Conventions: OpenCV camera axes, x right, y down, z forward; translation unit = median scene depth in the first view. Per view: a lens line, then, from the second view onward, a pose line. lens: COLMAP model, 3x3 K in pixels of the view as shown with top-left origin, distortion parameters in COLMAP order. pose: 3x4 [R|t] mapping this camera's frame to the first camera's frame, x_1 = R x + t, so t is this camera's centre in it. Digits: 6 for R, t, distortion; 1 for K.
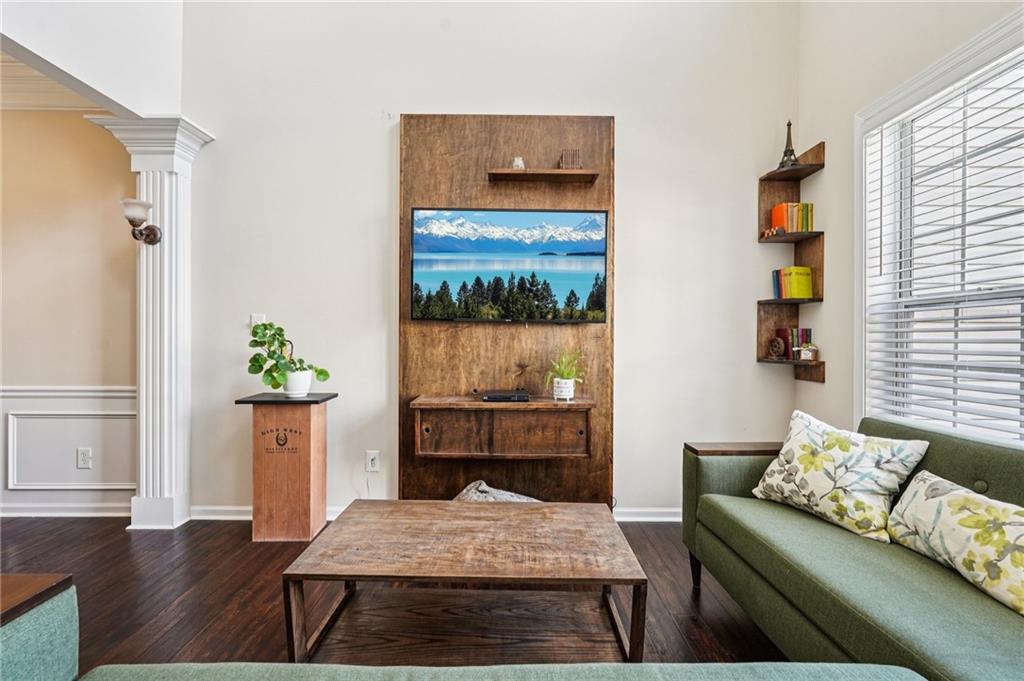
lens RADIAL K [[467.8, 0, 513.3], [0, 467.8, 337.9], [0, 0, 1]] dist [-0.001833, 0.000030]
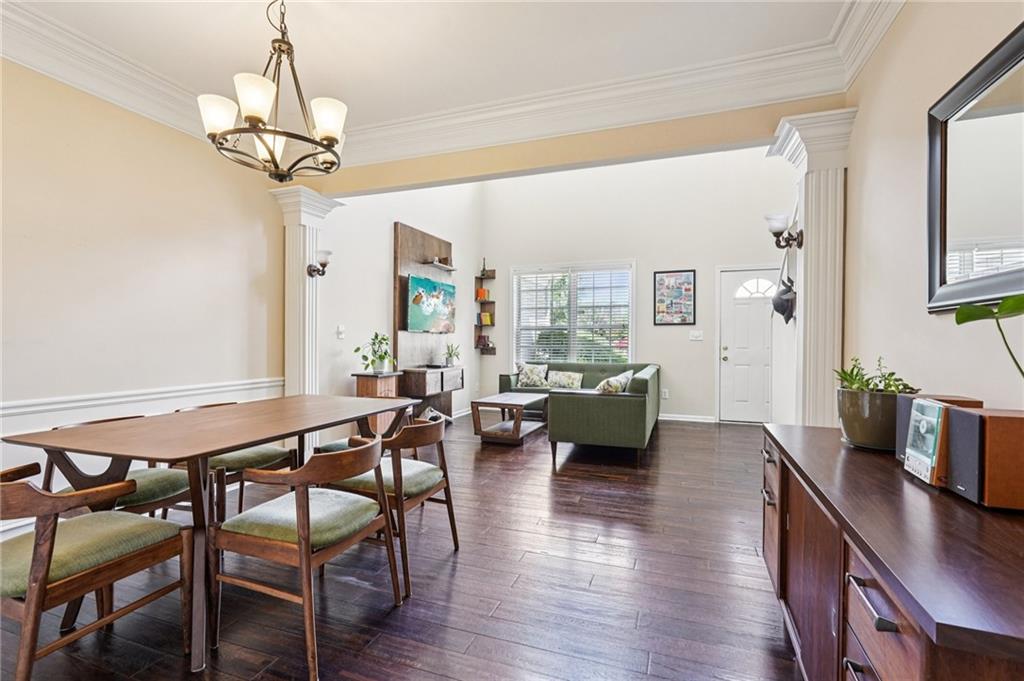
lens RADIAL K [[475.3, 0, 511.3], [0, 475.3, 342.3], [0, 0, 1]] dist [-0.020535, 0.013049]
pose [[0.357361, -0.011261, 0.933899, -1.871975], [0.001607, 0.999933, 0.011443, -0.011840], [-0.933965, -0.002589, 0.357355, -0.115205]]
